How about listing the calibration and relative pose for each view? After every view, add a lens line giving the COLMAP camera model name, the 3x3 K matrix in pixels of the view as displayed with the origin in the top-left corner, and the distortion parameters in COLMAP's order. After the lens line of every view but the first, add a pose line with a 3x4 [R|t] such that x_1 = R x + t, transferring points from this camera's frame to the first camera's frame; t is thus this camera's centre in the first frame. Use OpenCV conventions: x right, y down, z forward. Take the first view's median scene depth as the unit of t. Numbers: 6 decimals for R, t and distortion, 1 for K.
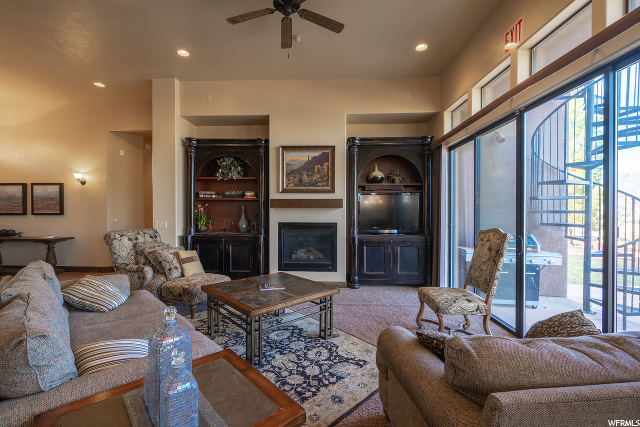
lens RADIAL K [[287.5, 0, 316.9], [0, 287.5, 212.6], [0, 0, 1]] dist [-0.002368, 0.000409]
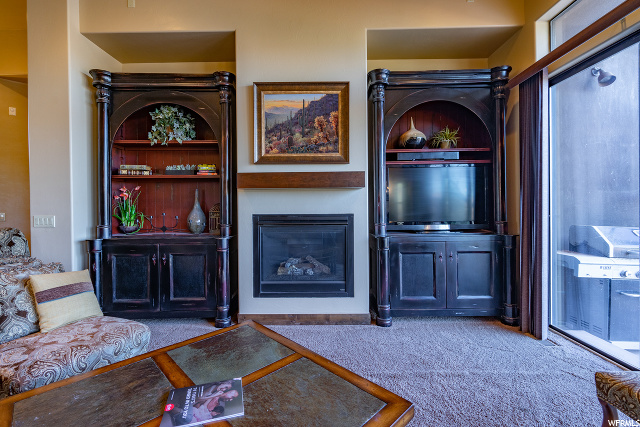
lens RADIAL K [[287.5, 0, 320.3], [0, 287.5, 209.3], [0, 0, 1]] dist [-0.002368, 0.000409]
pose [[0.999245, -0.011667, 0.037057, -0.018708], [0.011601, 0.999931, 0.002006, 0.023412], [-0.037078, -0.001575, 0.999311, 0.408611]]
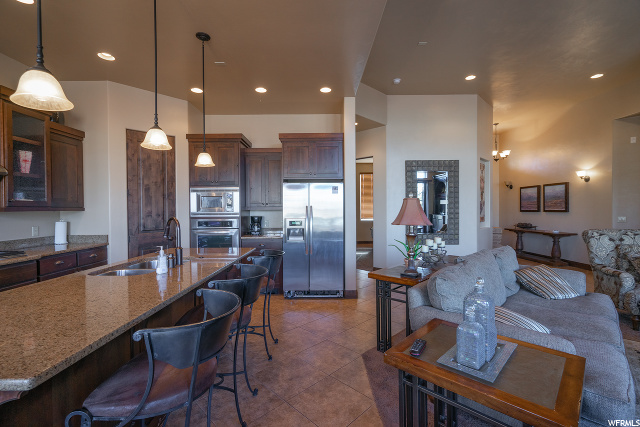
lens RADIAL K [[287.5, 0, 318.1], [0, 287.5, 211.6], [0, 0, 1]] dist [-0.002368, 0.000409]
pose [[0.040806, 0.007972, -0.999135, 0.168816], [-0.001490, 0.999968, 0.007917, -0.000338], [0.999166, 0.001165, 0.040816, 0.033735]]
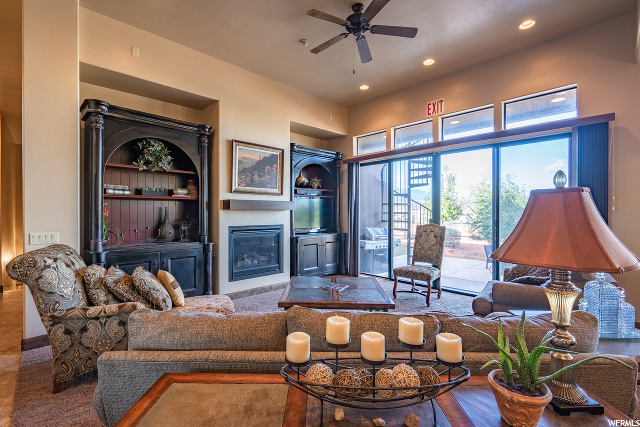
lens RADIAL K [[287.5, 0, 319.3], [0, 287.5, 212.1], [0, 0, 1]] dist [-0.002368, 0.000409]
pose [[0.690911, -0.001564, 0.722938, -0.572302], [0.006022, 0.999975, -0.003592, -0.004839], [-0.722915, 0.006835, 0.690903, 0.199309]]
